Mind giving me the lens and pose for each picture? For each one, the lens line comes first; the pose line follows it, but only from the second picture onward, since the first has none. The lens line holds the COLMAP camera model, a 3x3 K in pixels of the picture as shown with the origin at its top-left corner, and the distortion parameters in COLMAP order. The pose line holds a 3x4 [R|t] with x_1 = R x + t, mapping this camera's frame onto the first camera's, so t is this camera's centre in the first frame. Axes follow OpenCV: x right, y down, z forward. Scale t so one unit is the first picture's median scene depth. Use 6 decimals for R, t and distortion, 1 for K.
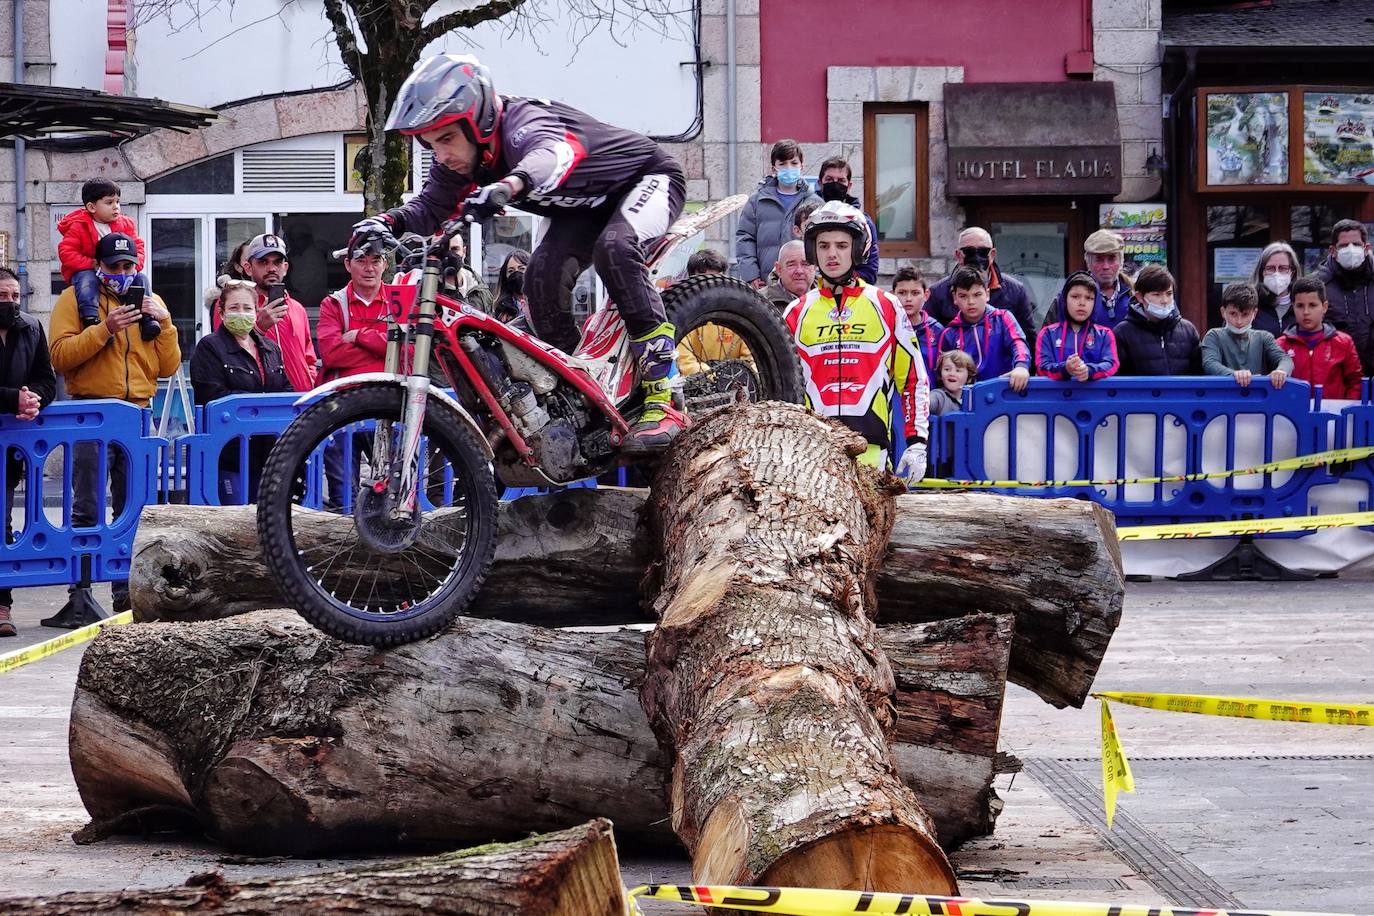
lens RADIAL K [[5059.3, 0, 688.0], [0, 5059.3, 457.2], [0, 0, 1]] dist [-0.131323, 0.000000]
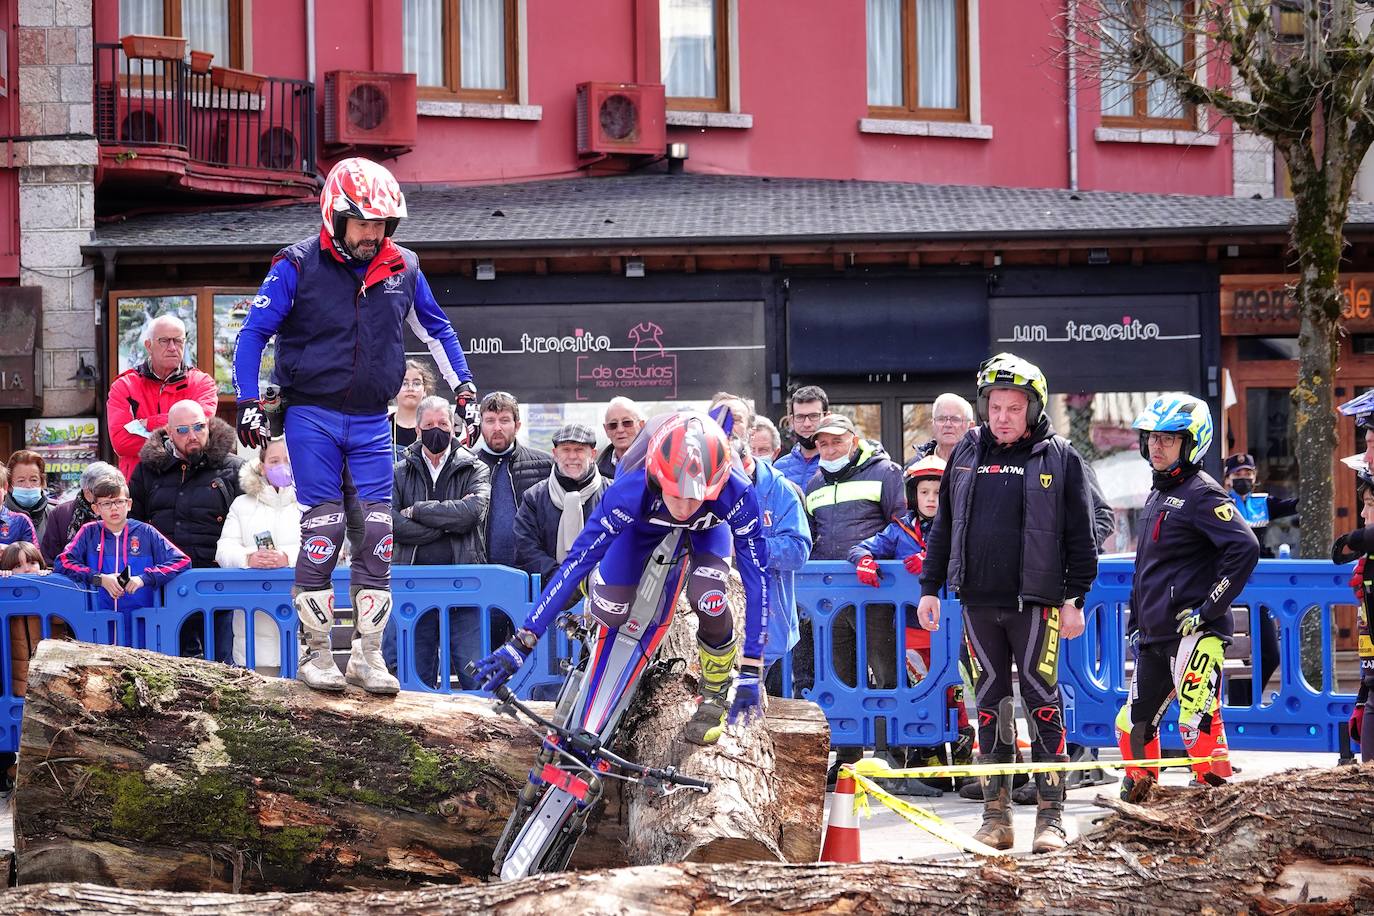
lens RADIAL K [[5472.5, 0, 688.5], [0, 5472.5, 451.0], [0, 0, 1]] dist [-0.029079, 0.000000]
pose [[0.999878, -0.012357, -0.009576, 0.403618], [0.011897, 0.998837, -0.046723, 0.007068], [0.010142, 0.046604, 0.998862, 0.009266]]
